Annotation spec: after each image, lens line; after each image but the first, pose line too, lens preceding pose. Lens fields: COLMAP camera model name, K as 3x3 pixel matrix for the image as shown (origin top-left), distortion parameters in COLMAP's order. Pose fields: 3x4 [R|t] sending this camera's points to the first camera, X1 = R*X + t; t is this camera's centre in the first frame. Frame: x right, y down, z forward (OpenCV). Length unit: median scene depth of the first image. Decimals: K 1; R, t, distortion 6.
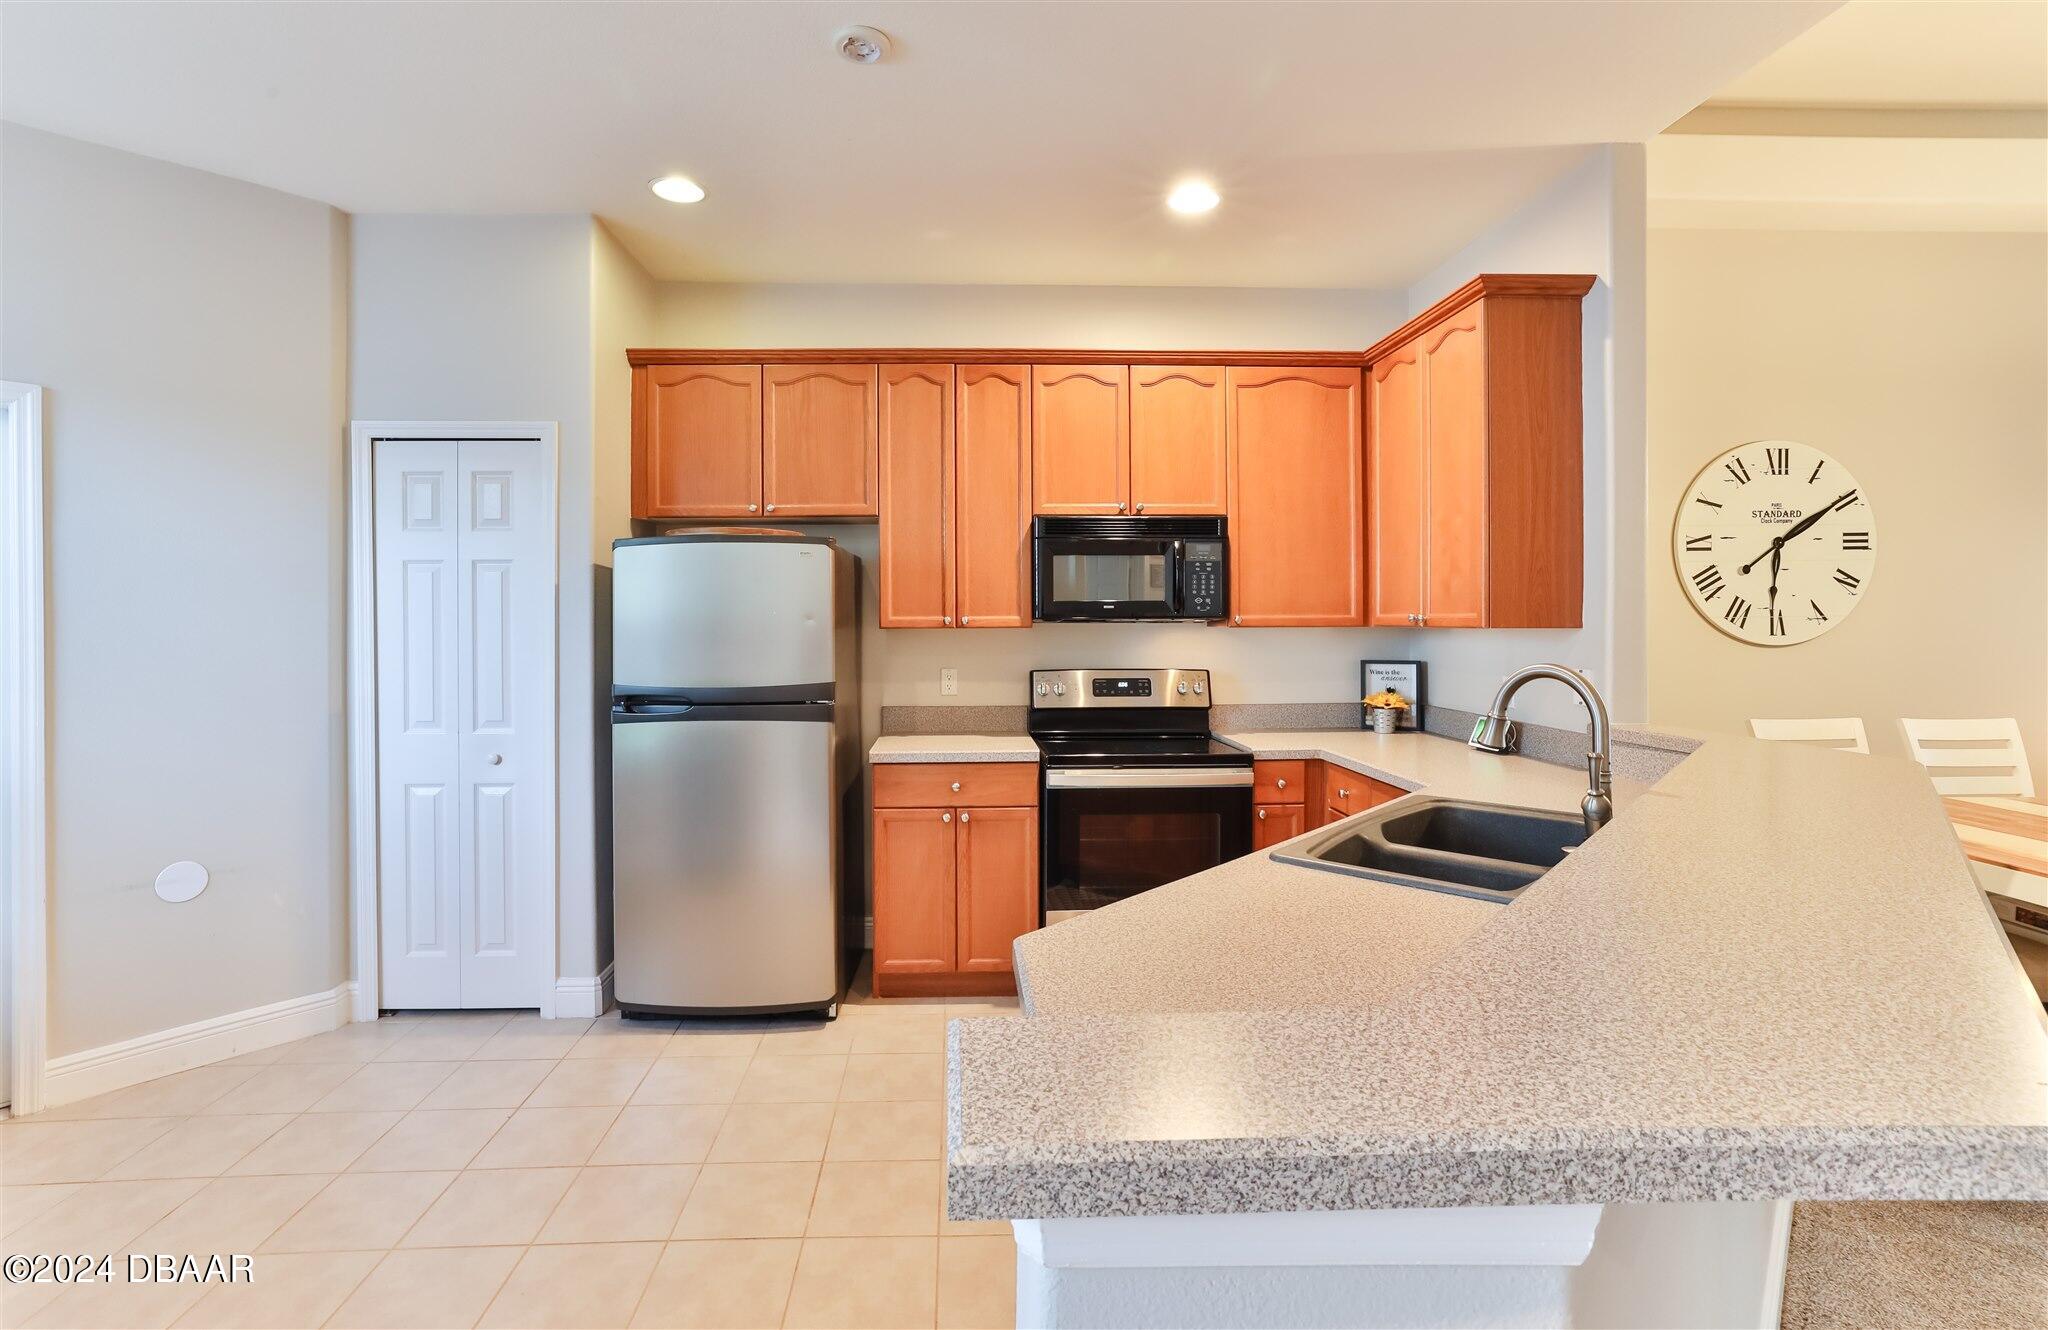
lens RADIAL K [[936.8, 0, 1026.1], [0, 936.8, 620.3], [0, 0, 1]] dist [-0.013302, 0.000282]
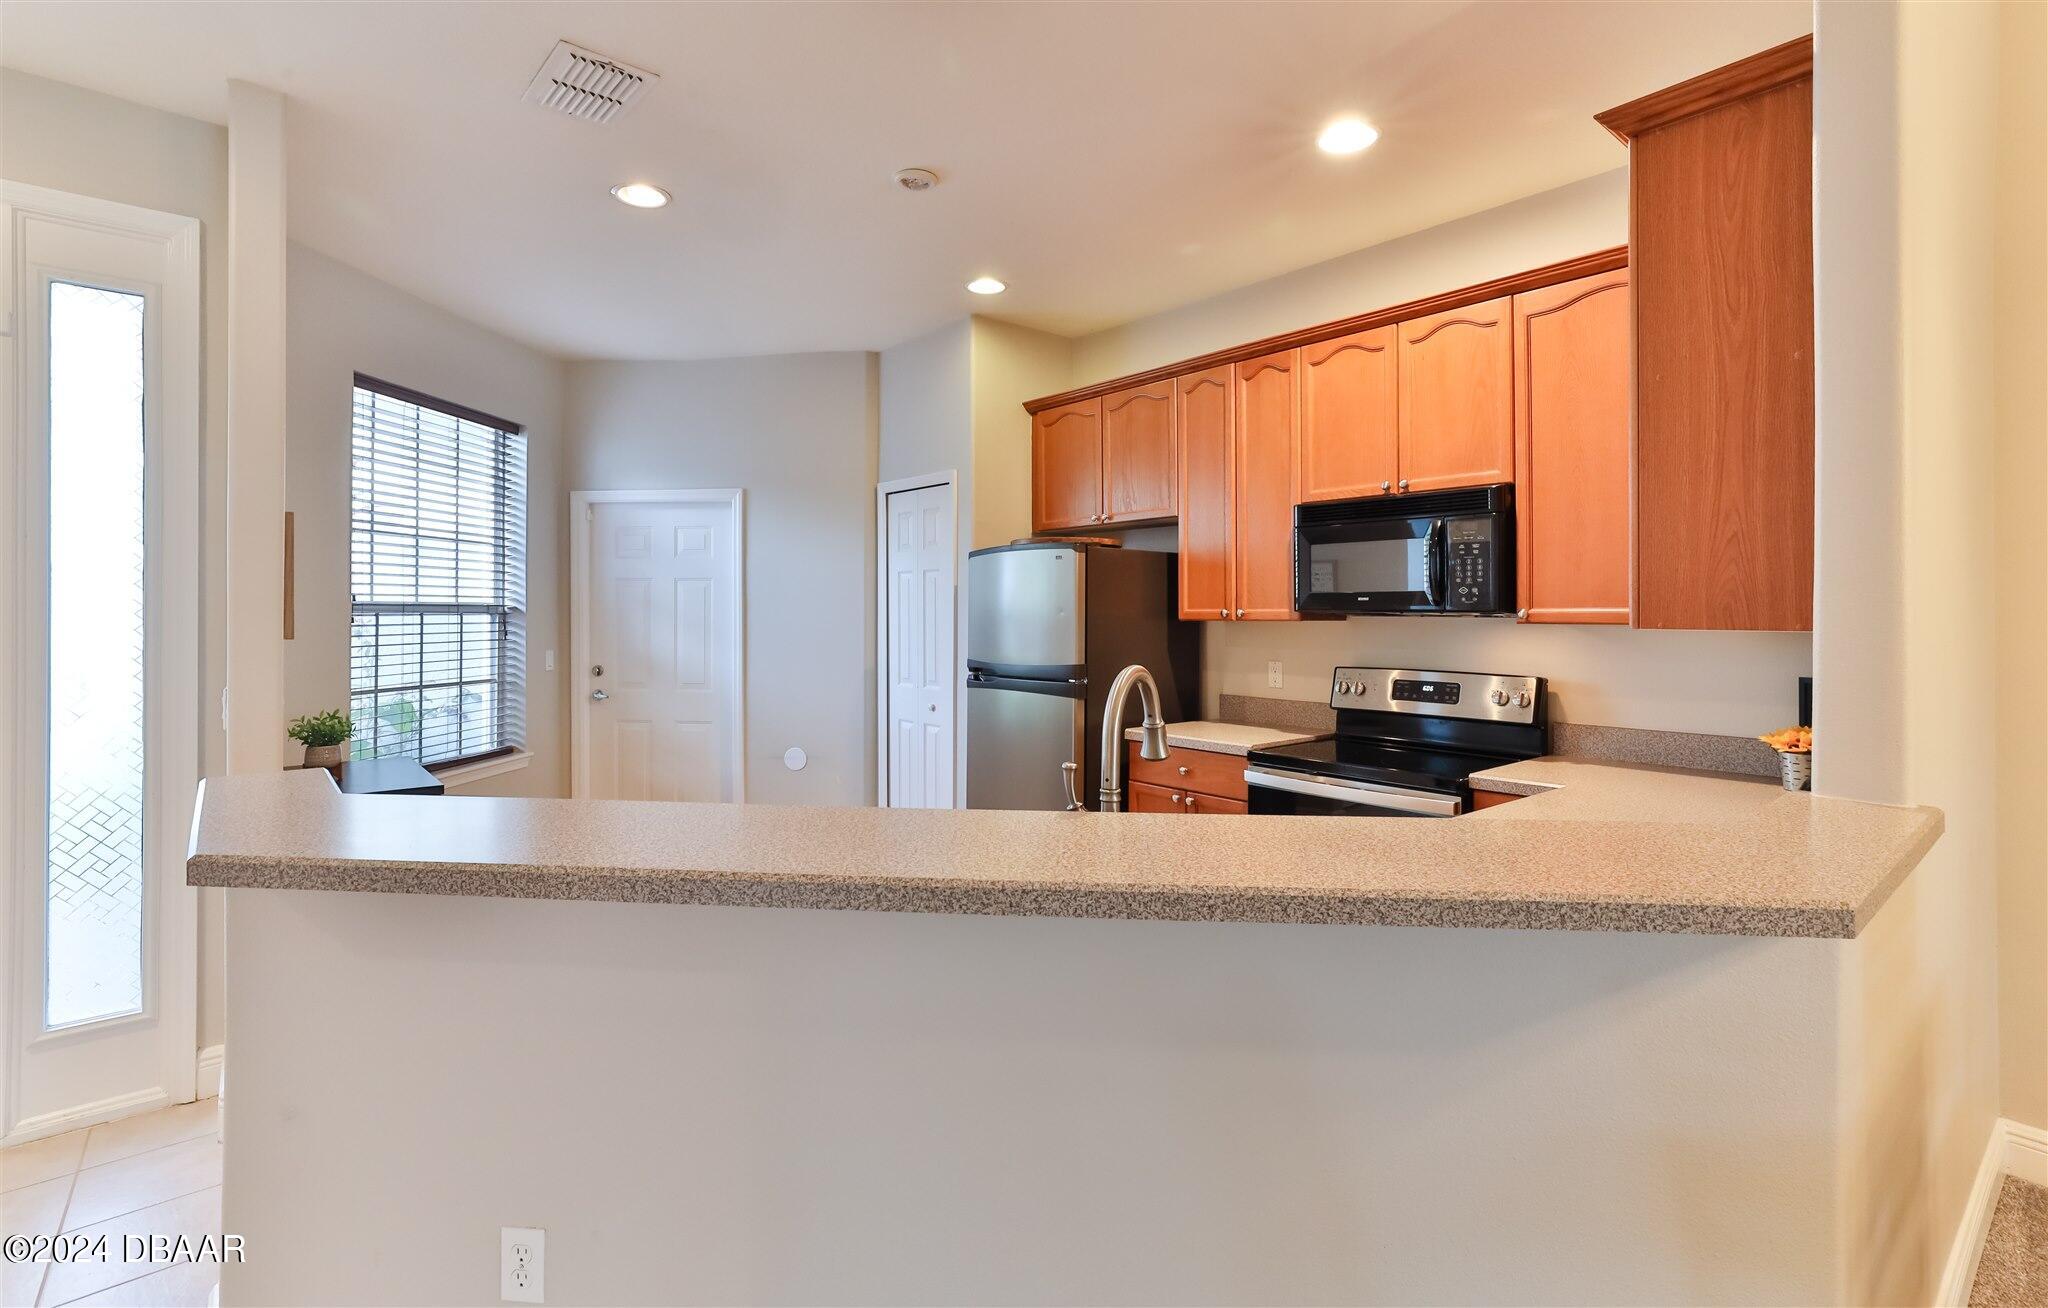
lens RADIAL K [[920.3, 0, 982.1], [0, 920.3, 608.9], [0, 0, 1]] dist [0.000751, 0.000351]
pose [[0.616803, 0.001039, -0.787117, 0.549952], [-0.003817, 0.999991, -0.001671, -0.001847], [0.787109, 0.004035, 0.616801, 0.163011]]
